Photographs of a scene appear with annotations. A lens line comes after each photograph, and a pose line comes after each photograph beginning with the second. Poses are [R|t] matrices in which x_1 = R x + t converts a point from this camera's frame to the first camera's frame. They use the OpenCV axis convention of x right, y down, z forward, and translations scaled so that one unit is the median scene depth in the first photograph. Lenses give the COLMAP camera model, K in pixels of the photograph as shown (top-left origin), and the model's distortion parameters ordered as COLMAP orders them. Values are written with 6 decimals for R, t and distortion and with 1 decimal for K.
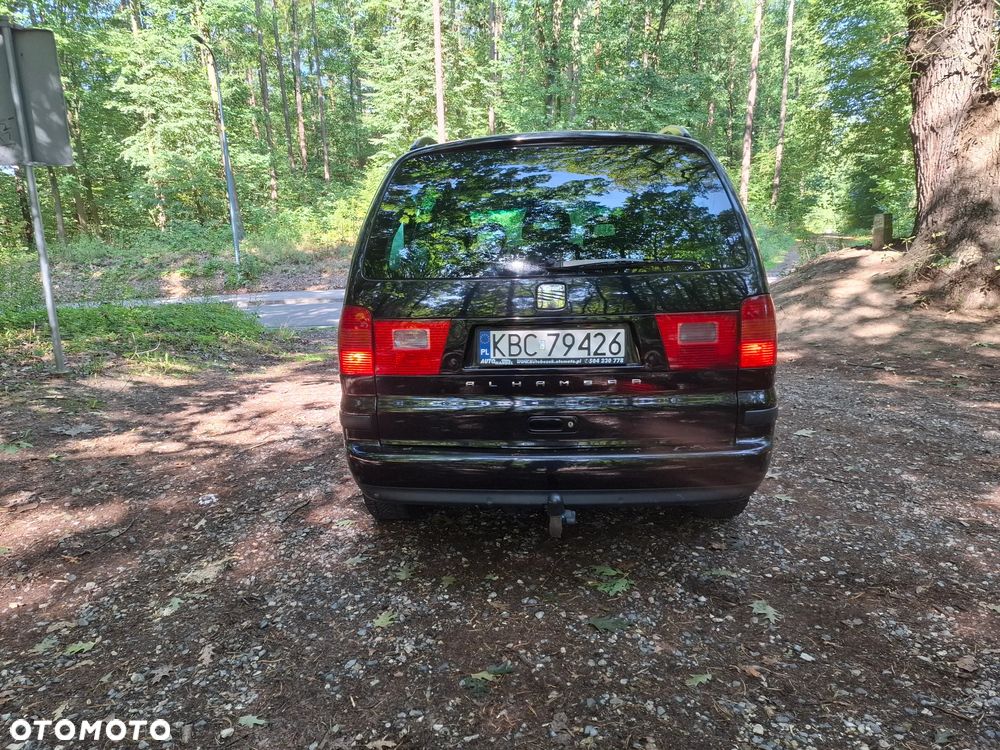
lens RADIAL K [[697.8, 0, 496.0], [0, 697.8, 374.4], [0, 0, 1]] dist [0.033992, -0.027221]
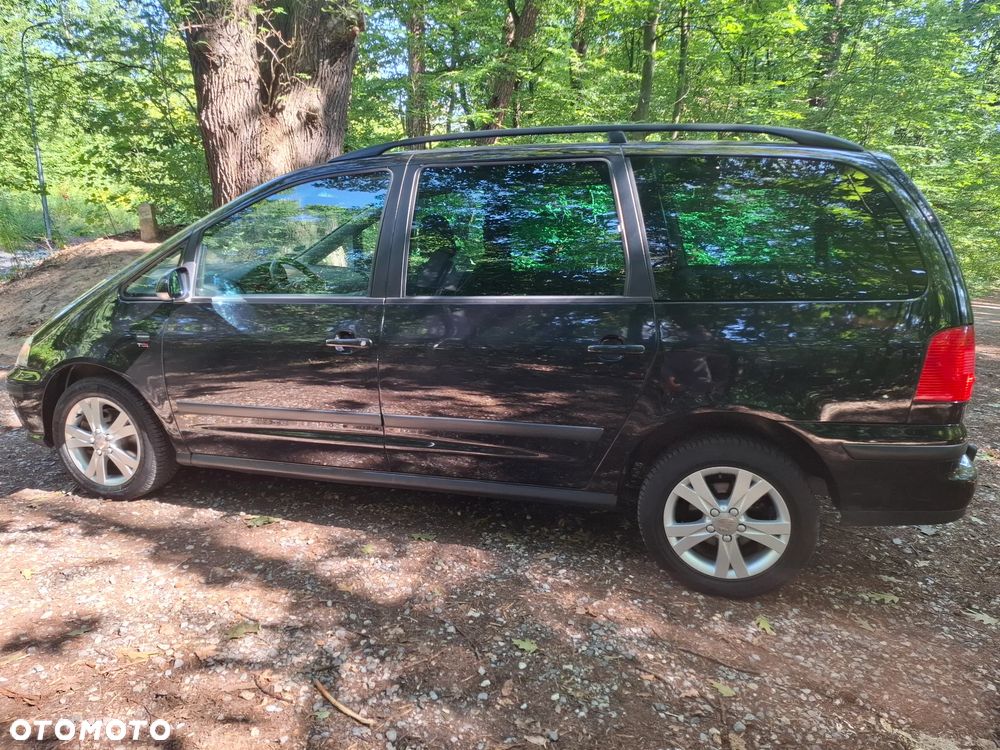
lens RADIAL K [[697.8, 0, 499.5], [0, 697.8, 374.8], [0, 0, 1]] dist [0.033992, -0.027221]
pose [[0.231766, -0.174291, 0.957030, -1.019724], [0.151369, 0.978296, 0.141507, -0.217532], [-0.960922, 0.112068, 0.253118, 1.106030]]
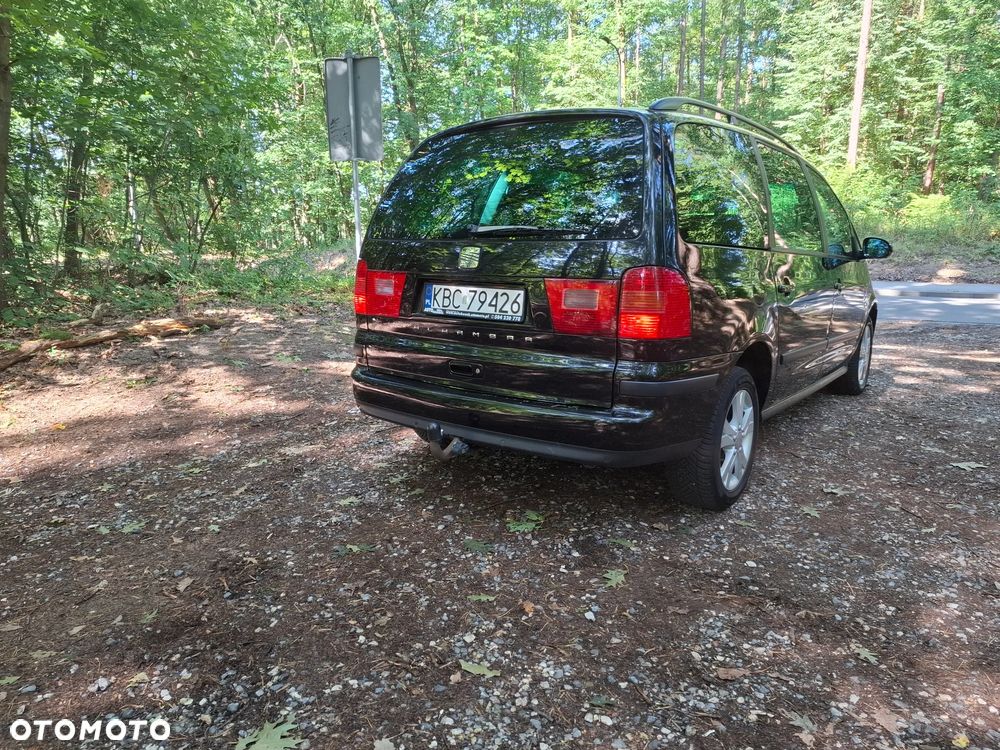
lens RADIAL K [[697.8, 0, 494.7], [0, 697.8, 371.7], [0, 0, 1]] dist [0.033992, -0.027221]
pose [[0.834964, 0.132969, -0.533999, 0.581383], [-0.127063, 0.990731, 0.048021, 0.011489], [0.535435, 0.027756, 0.844120, 0.035148]]
